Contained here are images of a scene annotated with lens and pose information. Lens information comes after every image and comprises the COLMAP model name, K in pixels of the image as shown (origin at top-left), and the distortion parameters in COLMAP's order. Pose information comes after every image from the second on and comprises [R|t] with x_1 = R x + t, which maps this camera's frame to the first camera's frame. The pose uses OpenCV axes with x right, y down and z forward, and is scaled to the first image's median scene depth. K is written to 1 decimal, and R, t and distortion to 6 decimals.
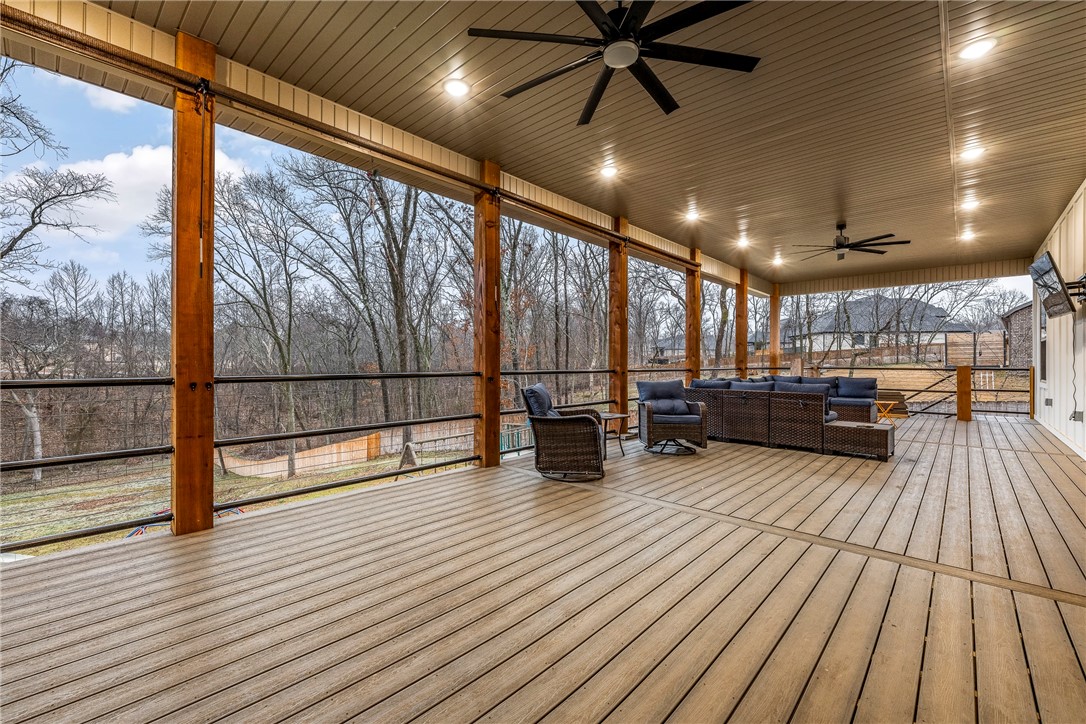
lens RADIAL K [[459.9, 0, 543.9], [0, 459.9, 362.4], [0, 0, 1]] dist [0.000417, -0.001897]
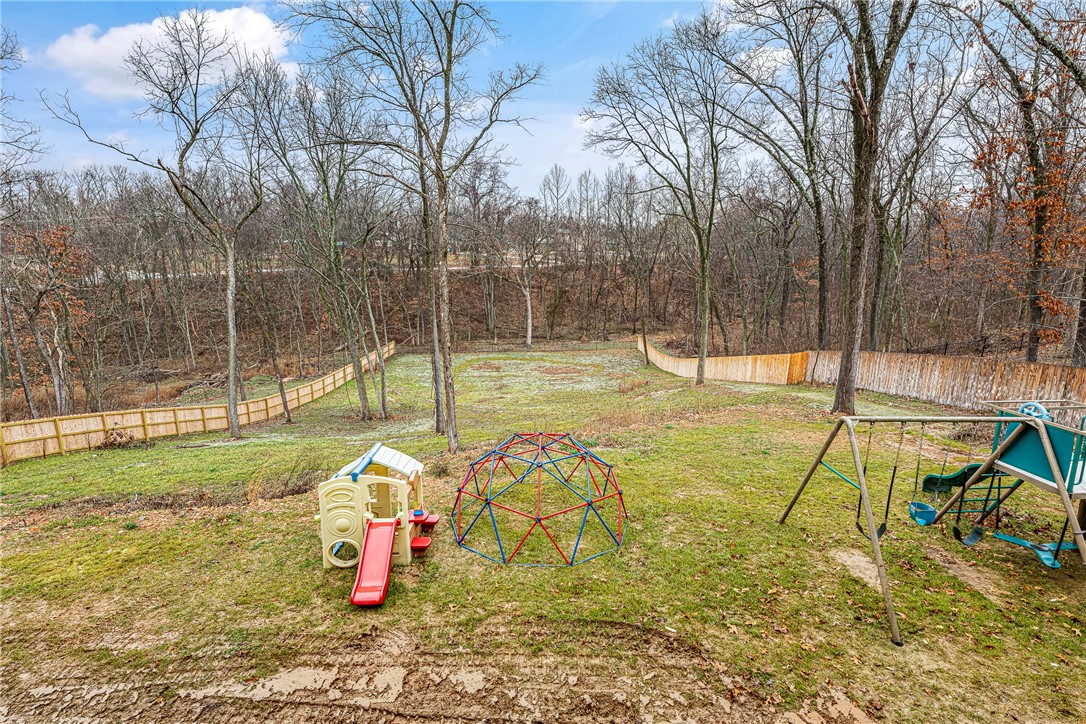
lens RADIAL K [[507.2, 0, 538.9], [0, 507.2, 359.9], [0, 0, 1]] dist [-0.000997, -0.000508]
pose [[0.662353, 0.168173, -0.730072, -0.037219], [-0.016408, 0.977503, 0.210283, -0.003849], [0.749012, -0.127302, 0.650212, 0.118977]]
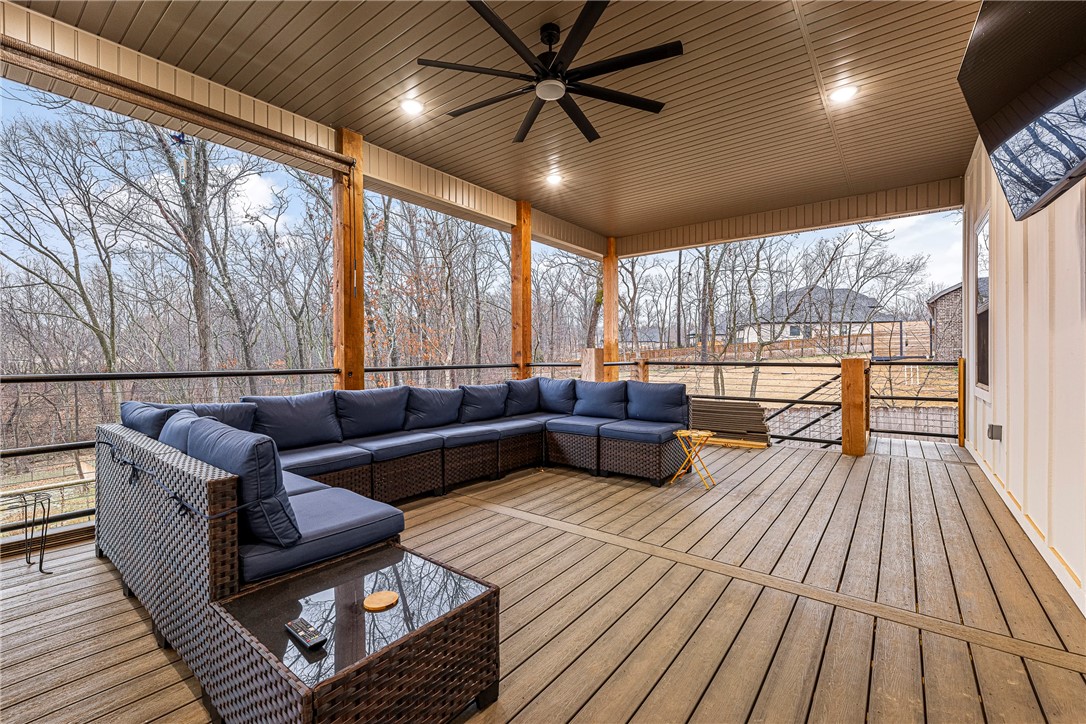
lens RADIAL K [[459.9, 0, 548.3], [0, 459.9, 360.8], [0, 0, 1]] dist [0.000417, -0.001897]
pose [[0.995958, -0.007972, 0.089467, 0.127653], [0.007021, 0.999915, 0.010944, 0.000300], [-0.089547, -0.010271, 0.995930, 0.121803]]
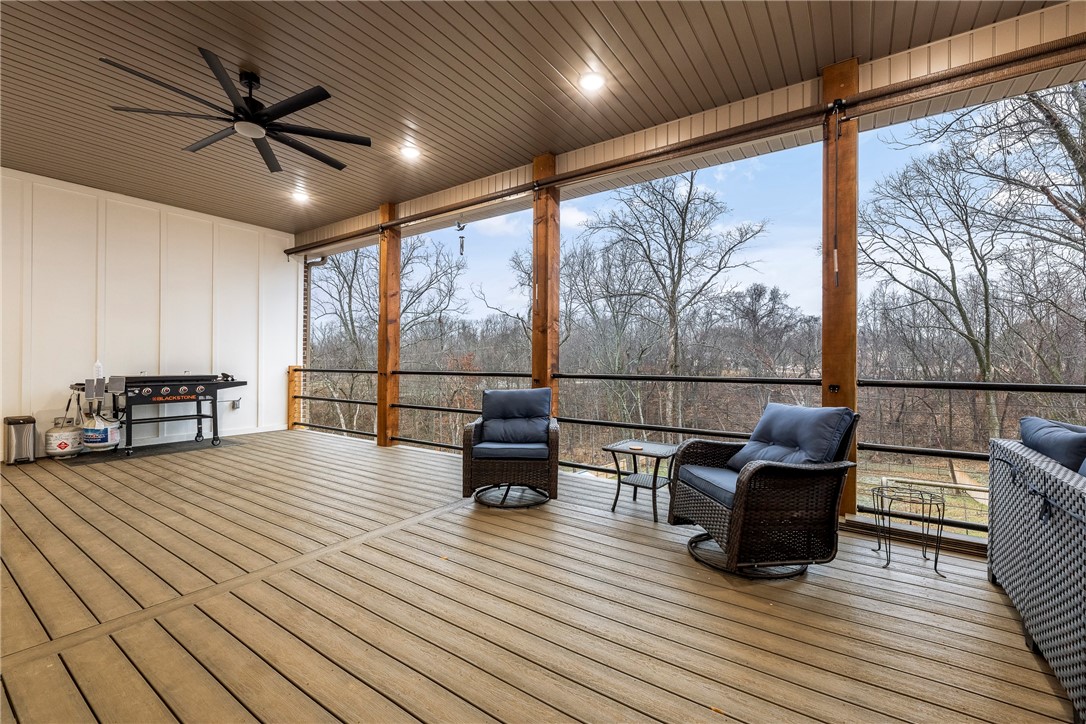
lens RADIAL K [[459.9, 0, 539.3], [0, 459.9, 358.6], [0, 0, 1]] dist [0.000417, -0.001897]
pose [[0.131314, -0.011514, -0.991274, 0.120706], [-0.007655, 0.999891, -0.012629, 0.000406], [0.991311, 0.009247, 0.131211, 0.125950]]
